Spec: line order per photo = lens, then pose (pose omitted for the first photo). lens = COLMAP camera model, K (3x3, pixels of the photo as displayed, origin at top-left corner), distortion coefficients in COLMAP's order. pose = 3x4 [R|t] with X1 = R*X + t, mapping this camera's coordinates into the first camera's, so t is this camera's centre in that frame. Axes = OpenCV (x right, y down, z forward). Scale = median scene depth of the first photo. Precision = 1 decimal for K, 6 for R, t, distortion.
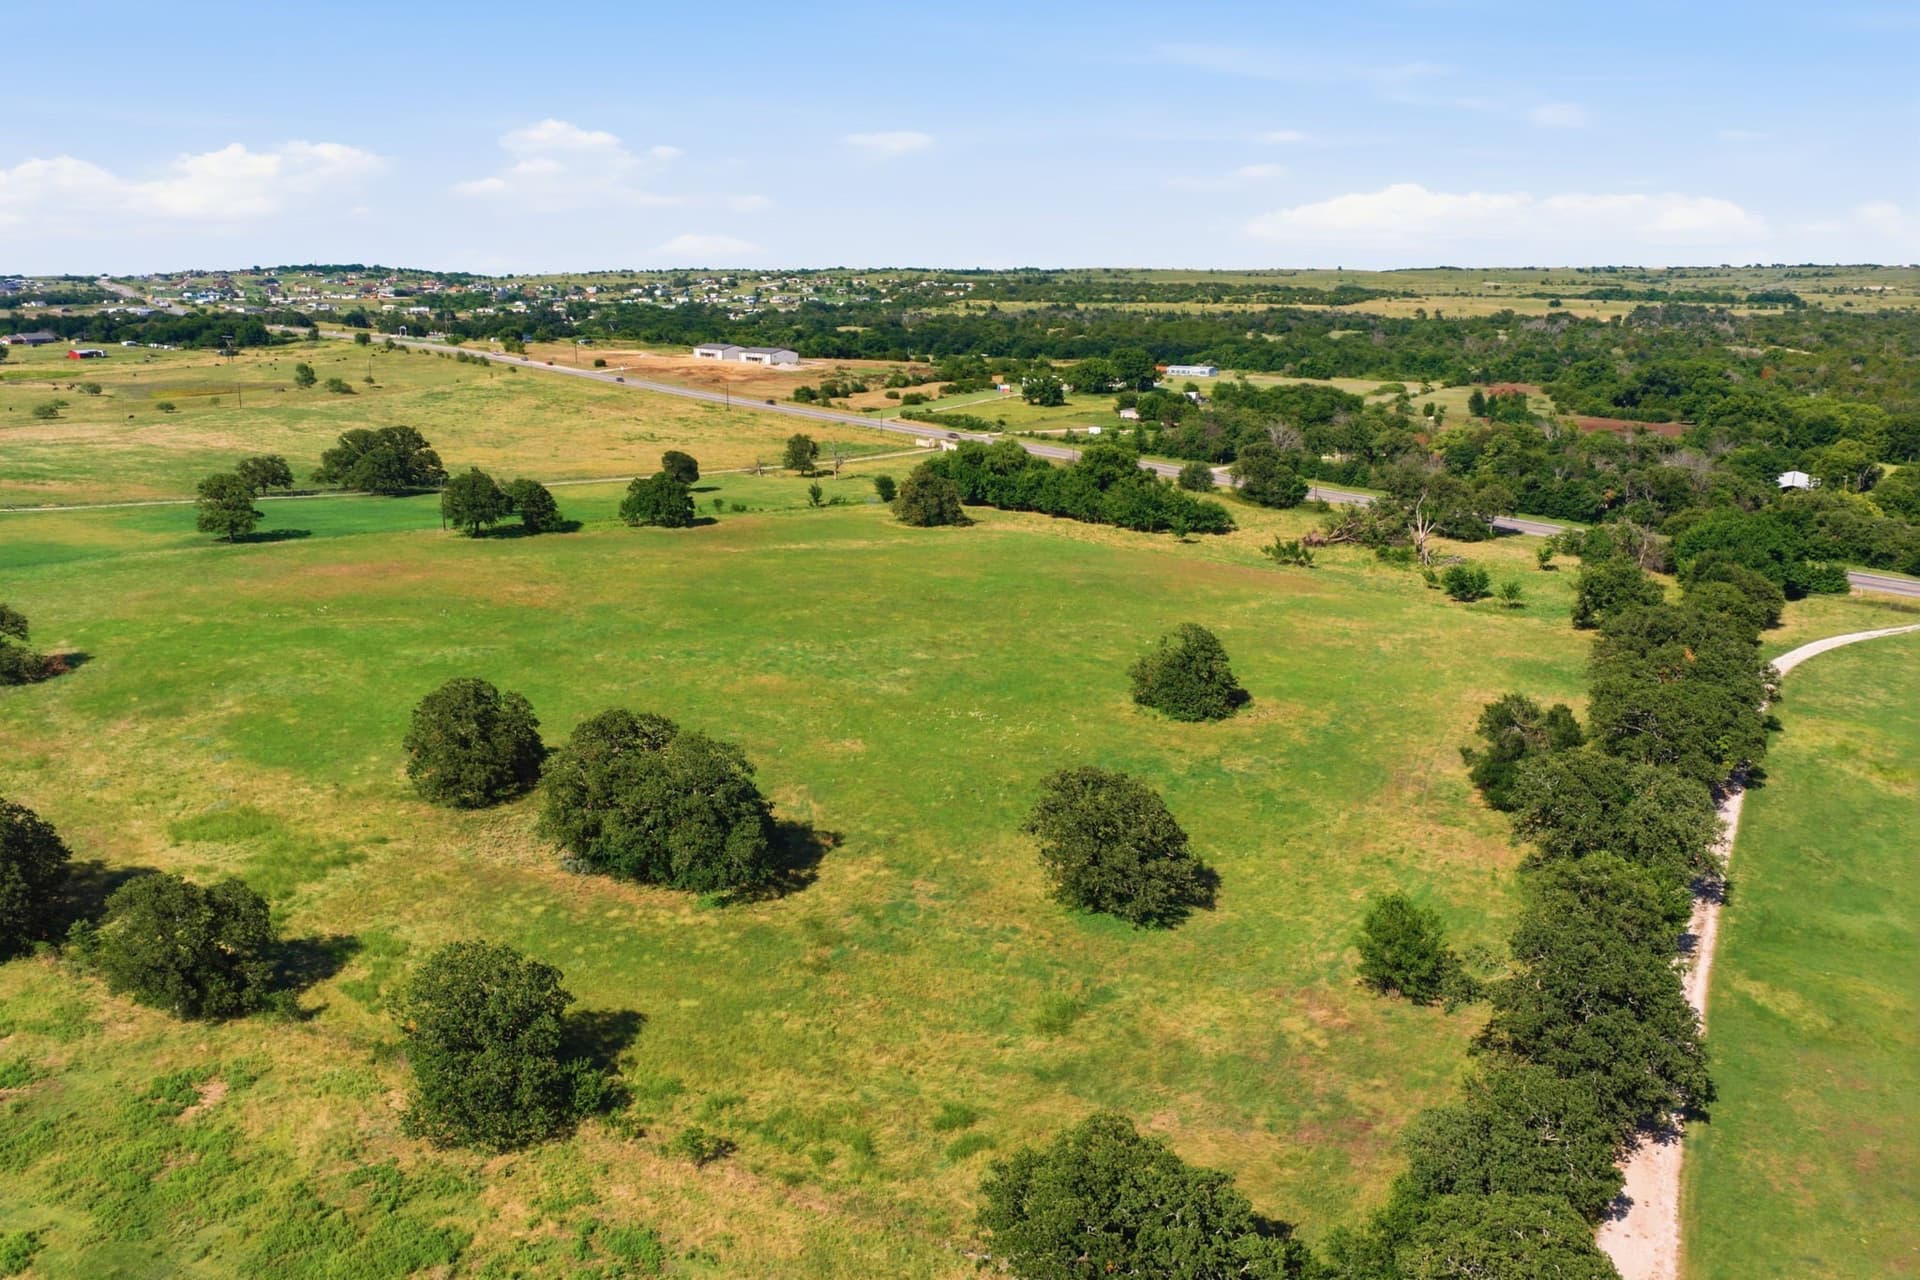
lens RADIAL K [[1595.2, 0, 969.2], [0, 1595.2, 585.1], [0, 0, 1]] dist [0.010146, -0.011317]
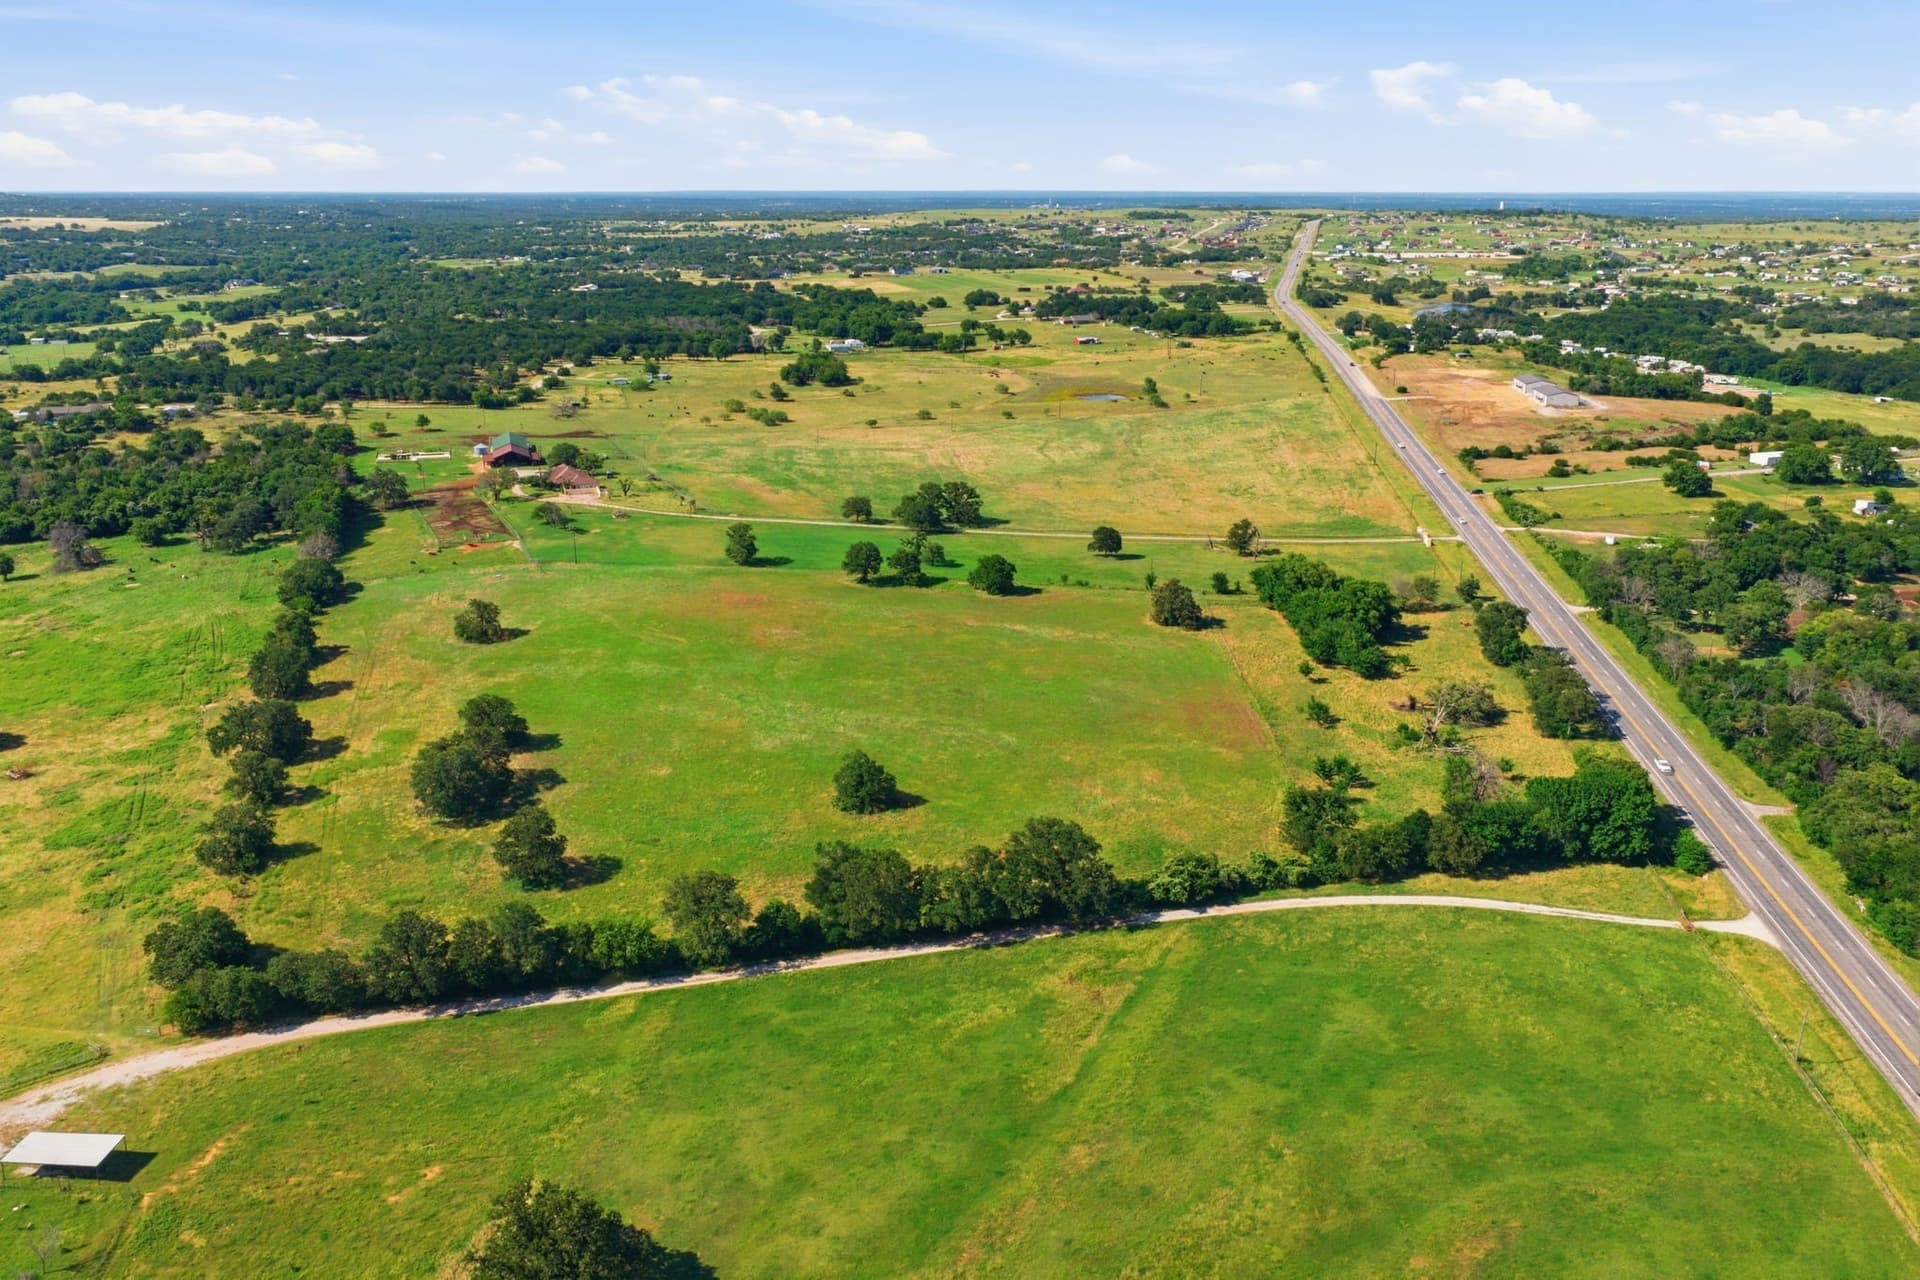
lens RADIAL K [[1579.8, 0, 966.3], [0, 1579.8, 646.1], [0, 0, 1]] dist [0.014029, -0.007936]
pose [[0.718789, 0.199041, -0.666127, 0.826693], [-0.135311, 0.979871, 0.146781, -0.216003], [0.681933, -0.015370, 0.731253, -0.056416]]
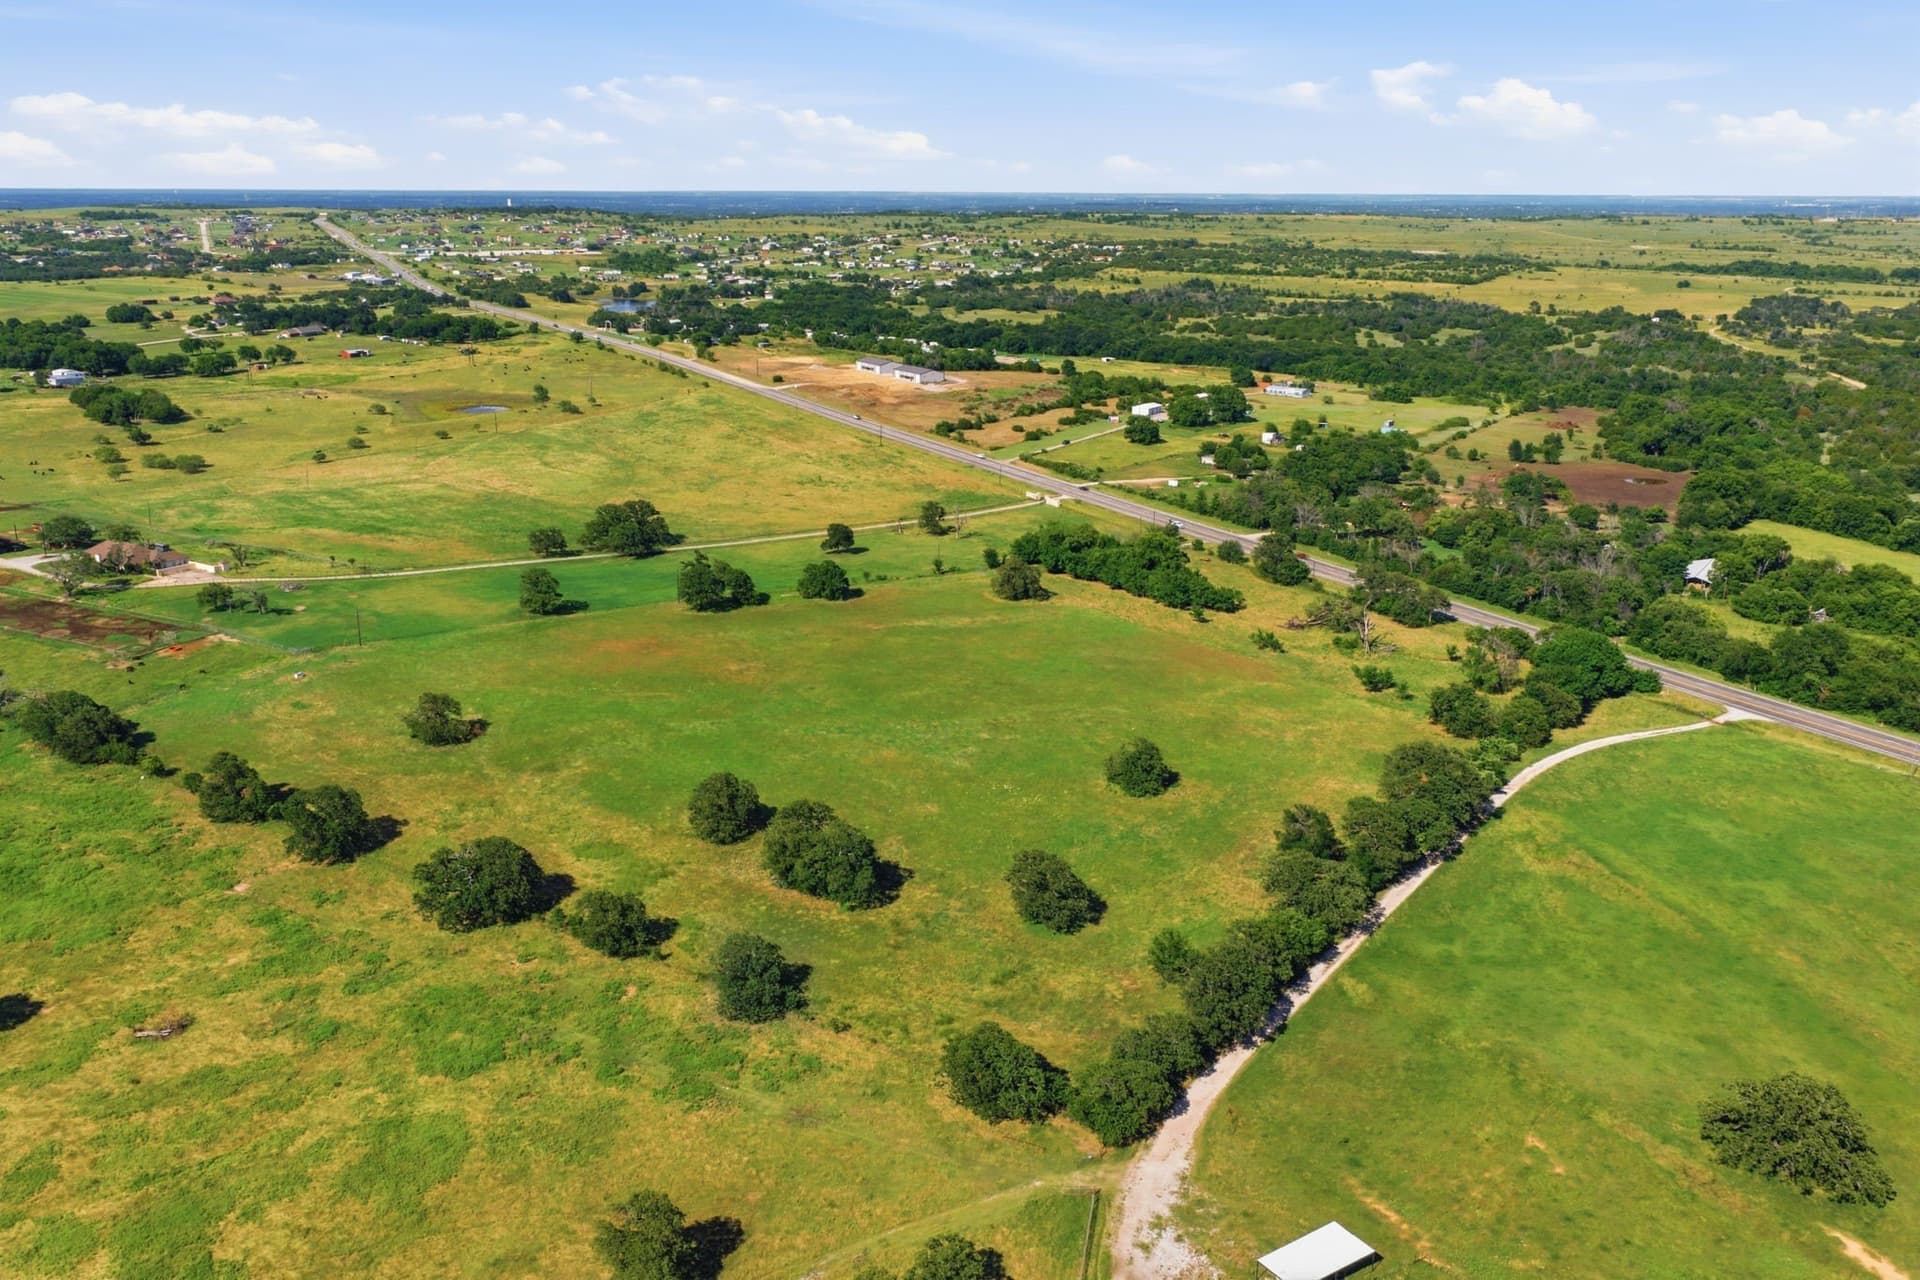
lens RADIAL K [[1602.8, 0, 964.0], [0, 1602.8, 568.2], [0, 0, 1]] dist [0.017780, -0.009798]
pose [[0.994333, 0.030364, -0.101877, 0.080335], [-0.025707, 0.998577, 0.046723, -0.147813], [0.103151, -0.043839, 0.993699, -0.440050]]
